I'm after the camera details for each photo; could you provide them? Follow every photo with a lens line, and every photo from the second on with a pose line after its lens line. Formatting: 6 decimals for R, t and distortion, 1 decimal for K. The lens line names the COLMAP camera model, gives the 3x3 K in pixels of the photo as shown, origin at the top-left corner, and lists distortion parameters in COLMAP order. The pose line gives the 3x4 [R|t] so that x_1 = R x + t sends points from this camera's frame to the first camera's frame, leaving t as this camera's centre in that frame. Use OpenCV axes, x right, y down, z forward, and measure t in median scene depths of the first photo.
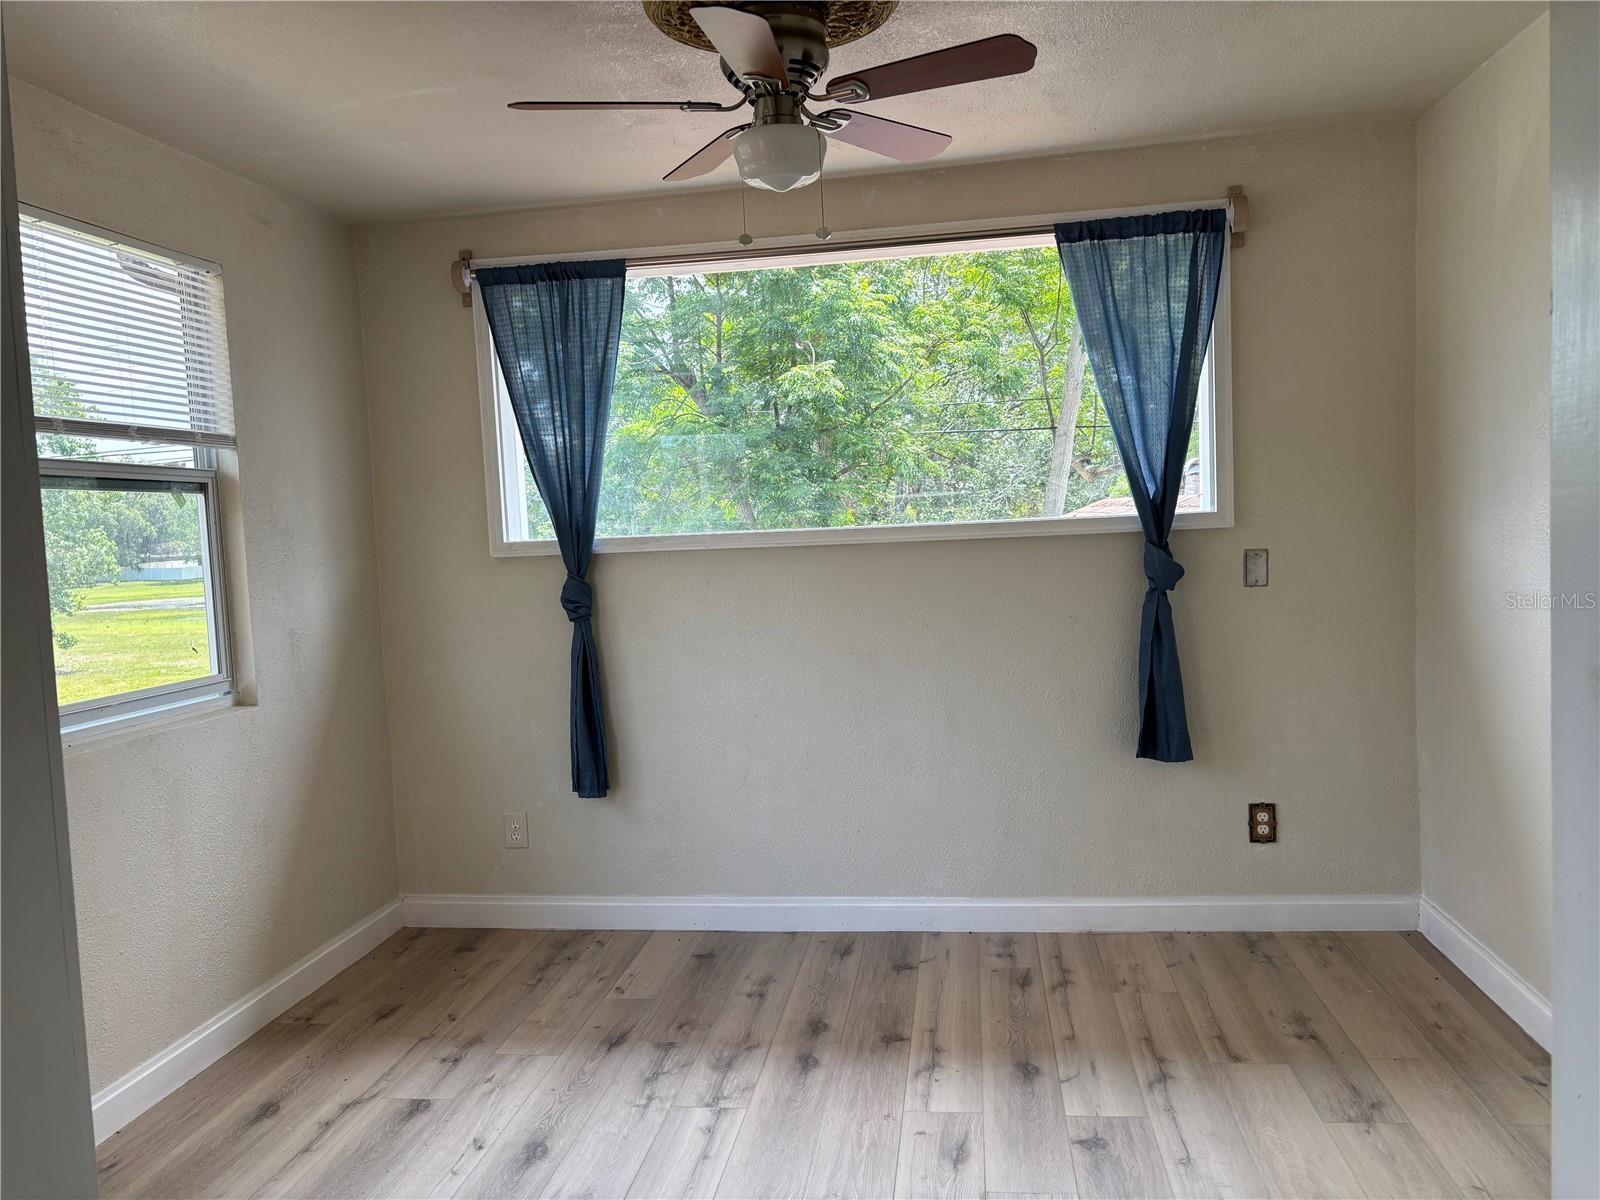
lens RADIAL K [[1198.8, 0, 802.8], [0, 1198.8, 593.2], [0, 0, 1]] dist [0.045374, -0.032808]
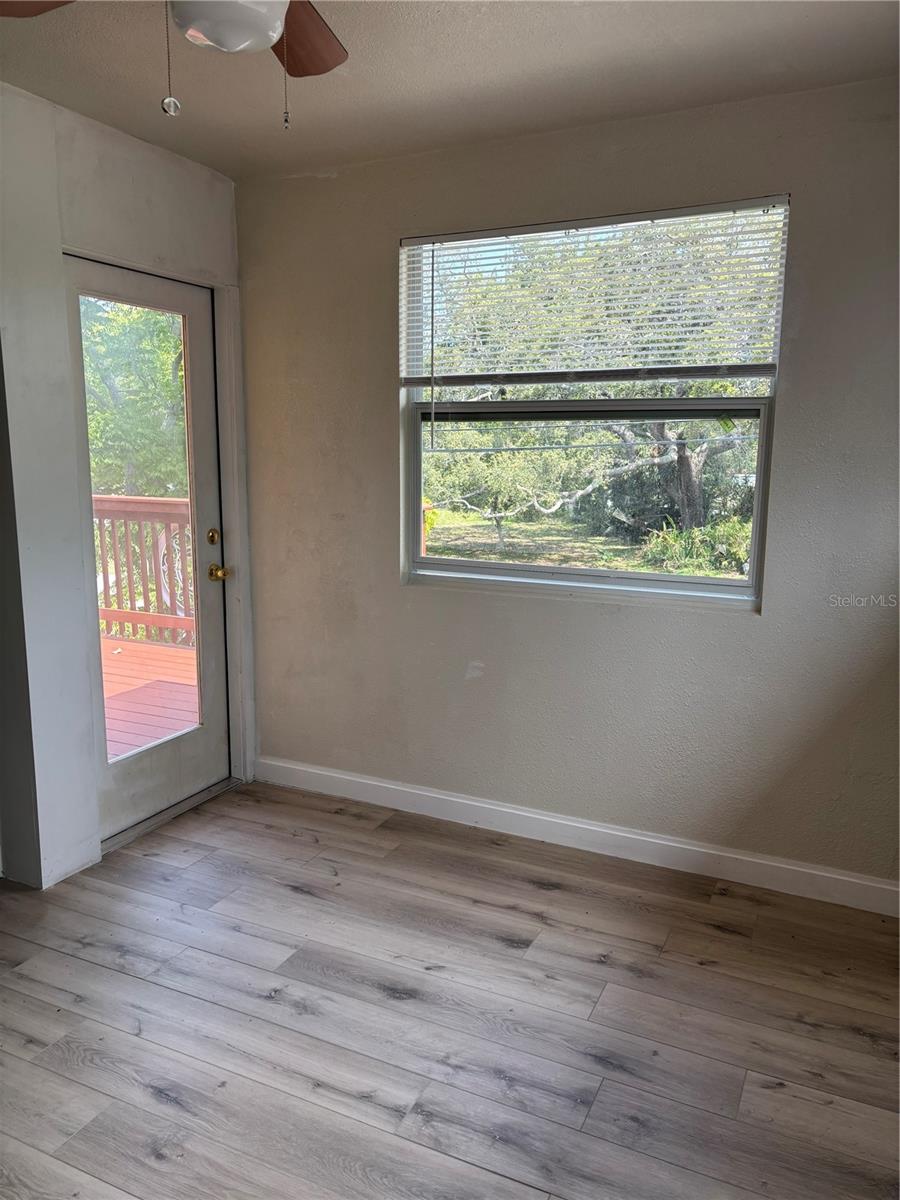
lens RADIAL K [[899.1, 0, 438.7], [0, 899.1, 611.3], [0, 0, 1]] dist [0.045374, -0.032808]
pose [[-0.310624, 0.210234, -0.926992, 0.455652], [-0.051627, 0.970063, 0.237301, -0.100440], [0.949130, 0.121569, -0.290471, 1.114482]]
